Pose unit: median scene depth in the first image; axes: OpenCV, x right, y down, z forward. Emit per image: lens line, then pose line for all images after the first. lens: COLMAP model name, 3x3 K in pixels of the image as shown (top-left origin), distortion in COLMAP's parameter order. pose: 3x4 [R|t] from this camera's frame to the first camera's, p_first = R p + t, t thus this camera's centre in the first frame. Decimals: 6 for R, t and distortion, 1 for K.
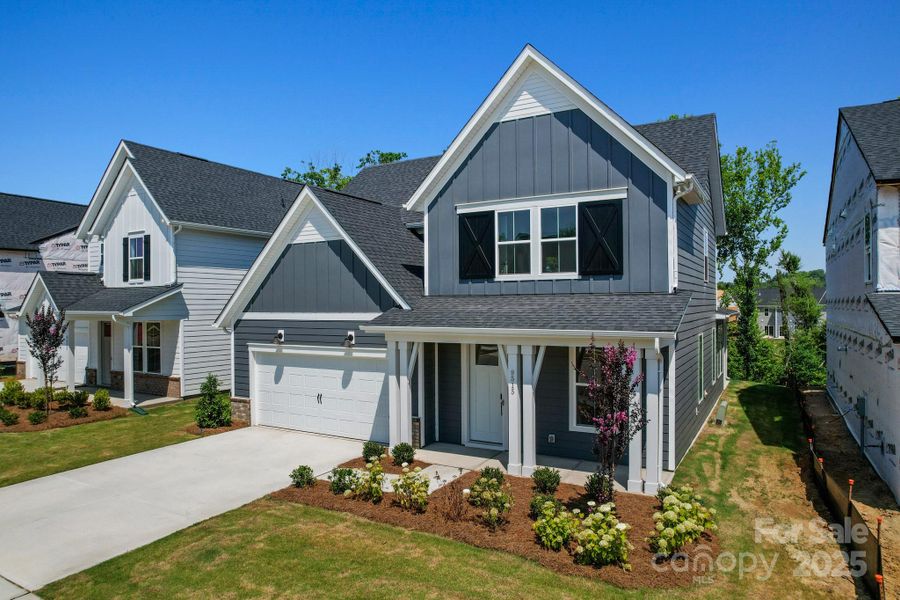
lens RADIAL K [[567.5, 0, 453.3], [0, 567.5, 299.5], [0, 0, 1]] dist [-0.030816, 0.006348]
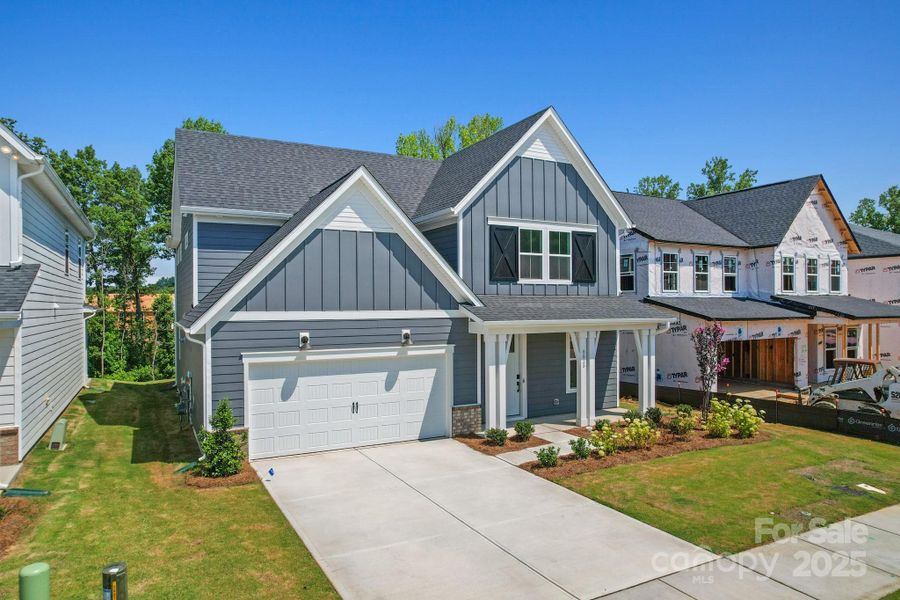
lens RADIAL K [[567.5, 0, 451.2], [0, 567.5, 302.7], [0, 0, 1]] dist [-0.030816, 0.006348]
pose [[0.531996, 0.008832, 0.846701, -1.020712], [-0.004965, 0.999961, -0.007311, 0.018514], [-0.846732, -0.000314, 0.532019, 0.450344]]
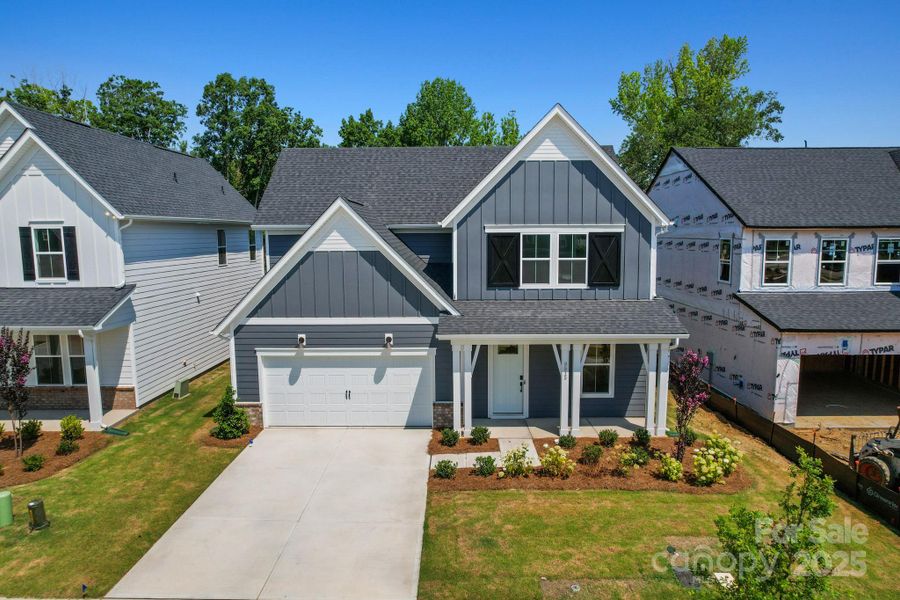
lens RADIAL K [[567.5, 0, 451.0], [0, 567.5, 299.6], [0, 0, 1]] dist [-0.030816, 0.006348]
pose [[0.875864, -0.053508, 0.479582, -0.645805], [-0.003372, 0.993130, 0.116965, -0.151230], [-0.482546, -0.104063, 0.869667, -0.025479]]
